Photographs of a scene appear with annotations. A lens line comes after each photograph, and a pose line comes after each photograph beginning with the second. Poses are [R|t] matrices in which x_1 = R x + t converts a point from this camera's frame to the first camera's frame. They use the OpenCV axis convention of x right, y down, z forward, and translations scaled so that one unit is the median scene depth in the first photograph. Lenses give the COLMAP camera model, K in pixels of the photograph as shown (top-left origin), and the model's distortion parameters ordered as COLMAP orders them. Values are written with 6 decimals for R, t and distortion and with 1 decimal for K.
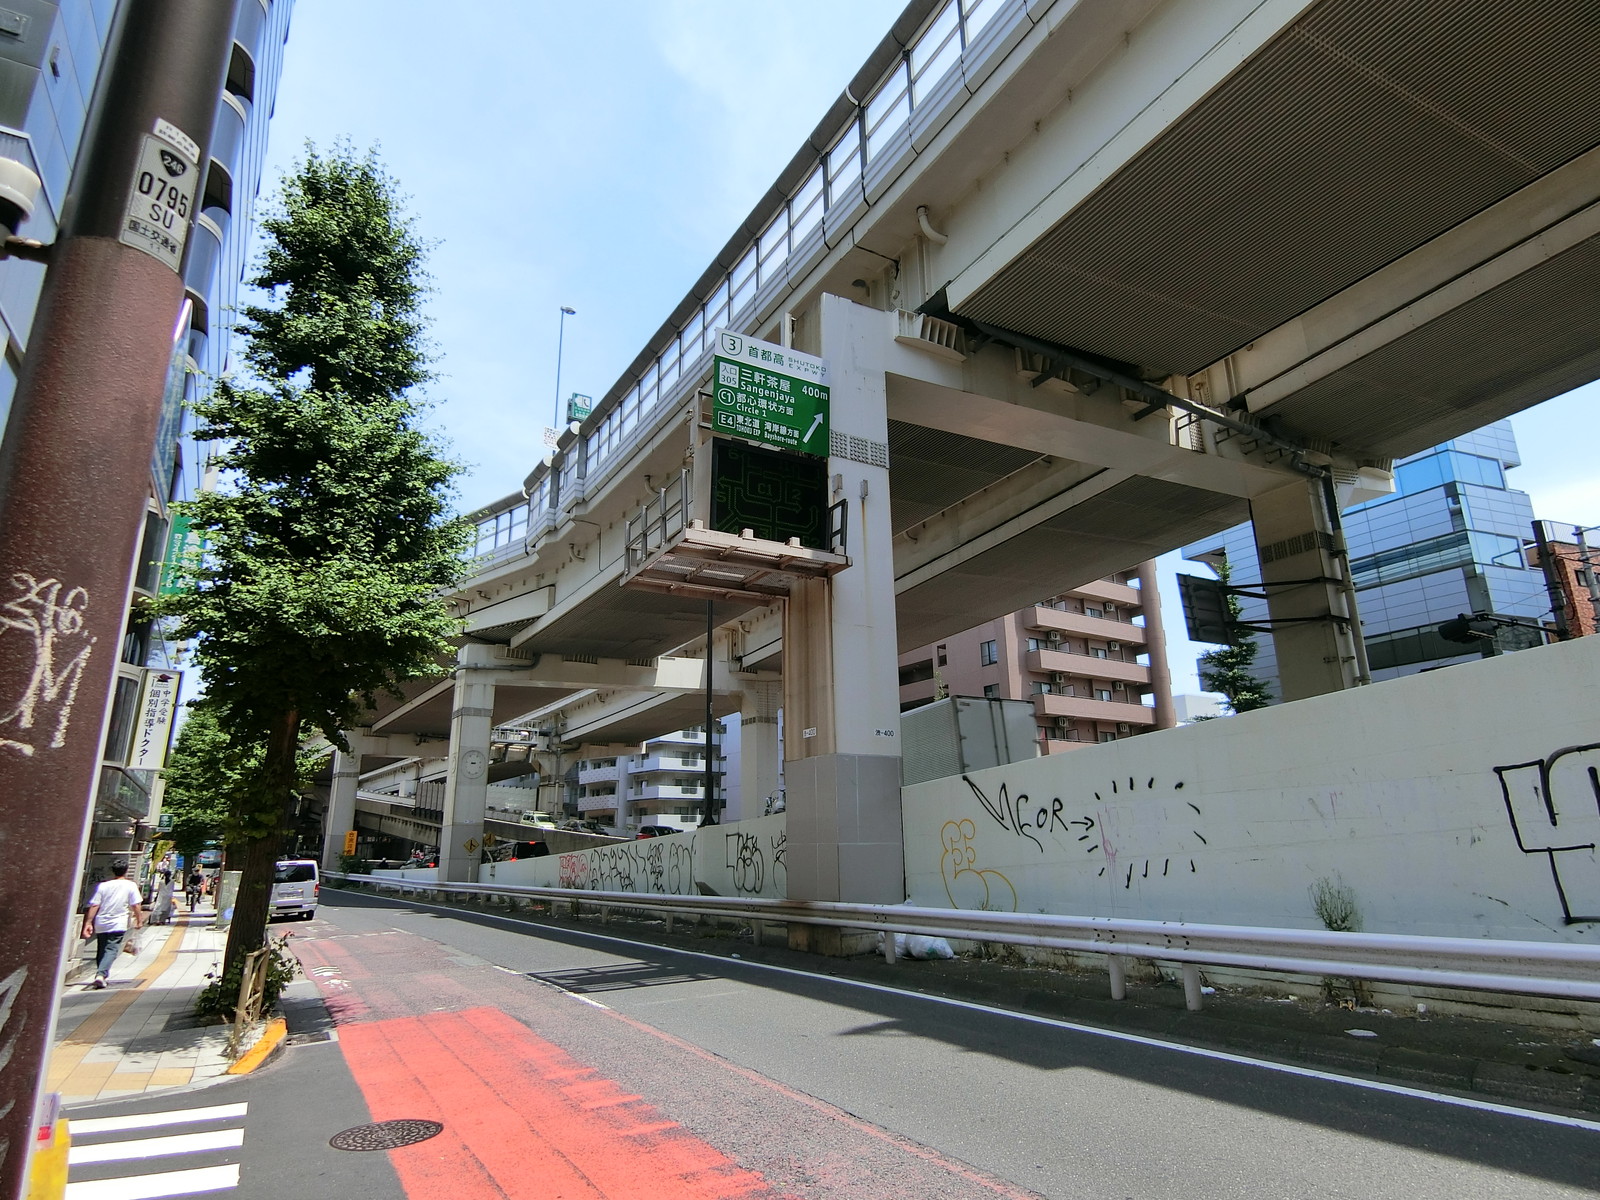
lens RADIAL K [[889.7, 0, 816.3], [0, 889.7, 601.1], [0, 0, 1]] dist [-0.015513, -0.003594]
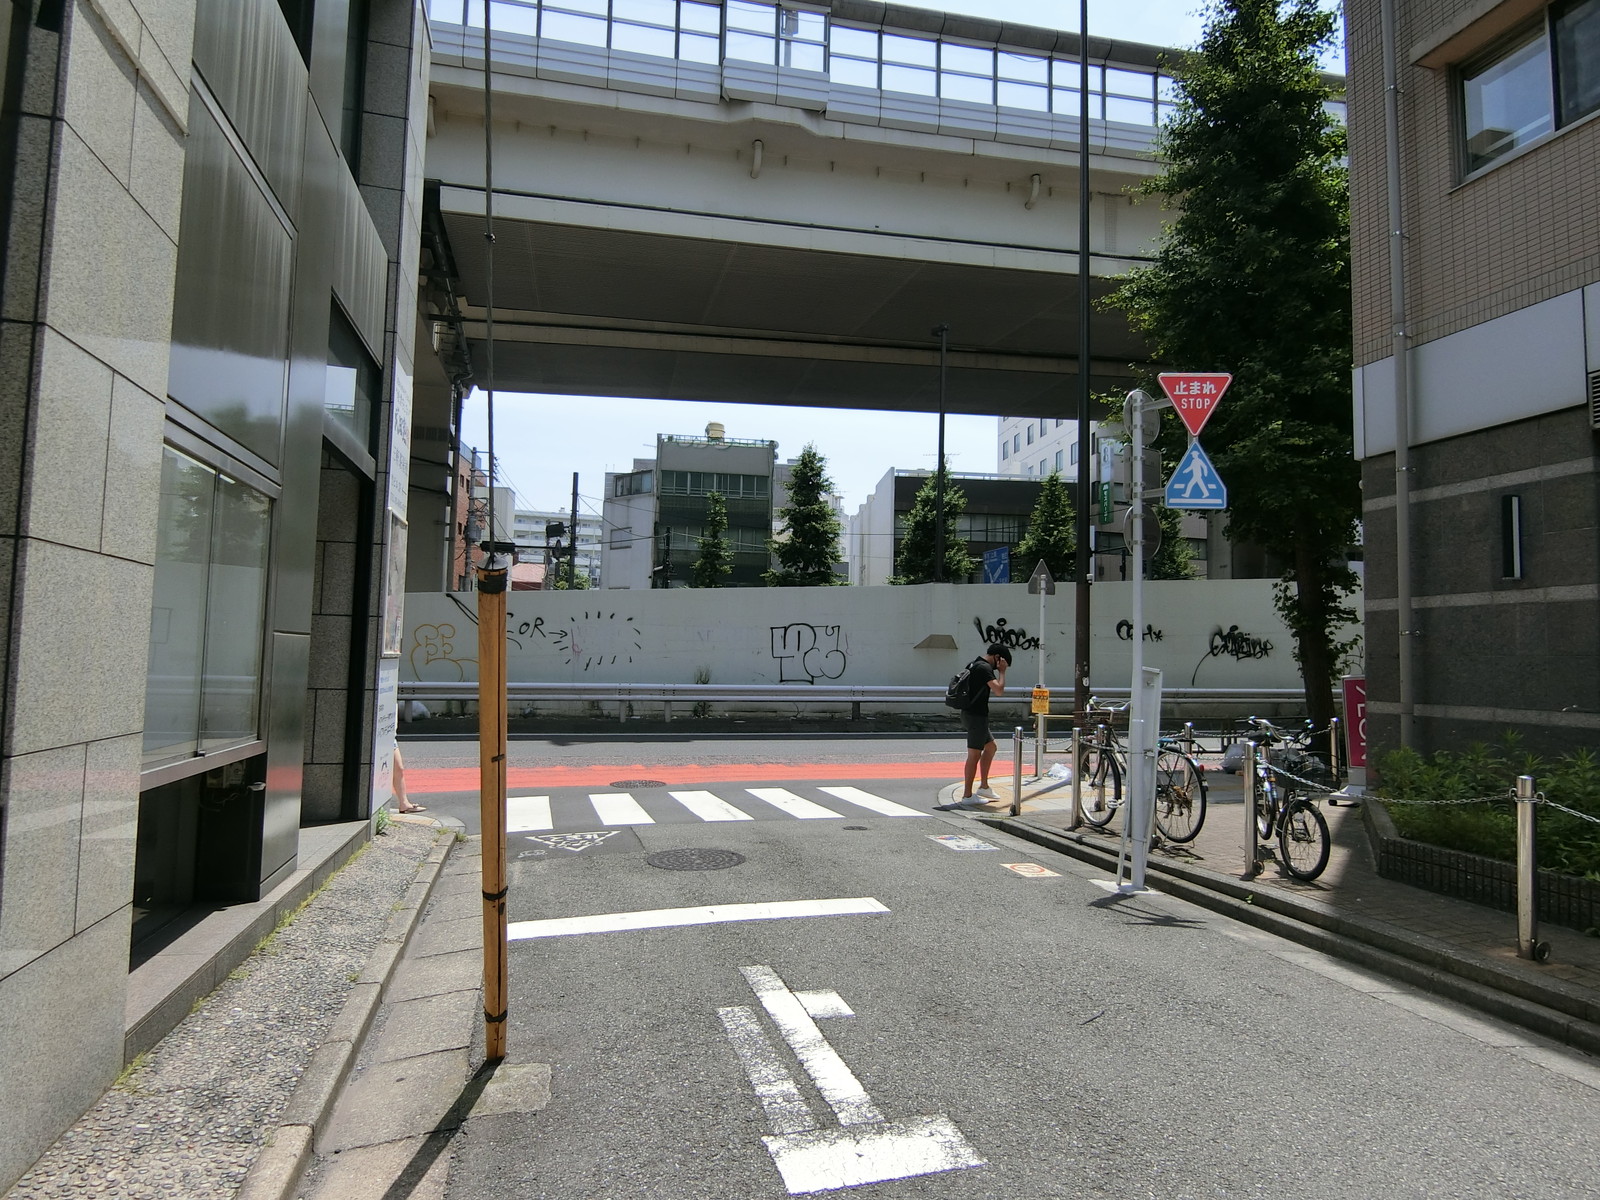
lens RADIAL K [[889.7, 0, 797.9], [0, 889.7, 604.9], [0, 0, 1]] dist [-0.015513, -0.003594]
pose [[0.255422, 0.085096, 0.963078, -1.177702], [-0.285946, 0.958205, -0.008829, 0.079587], [-0.923577, -0.273133, 0.269079, 0.134732]]
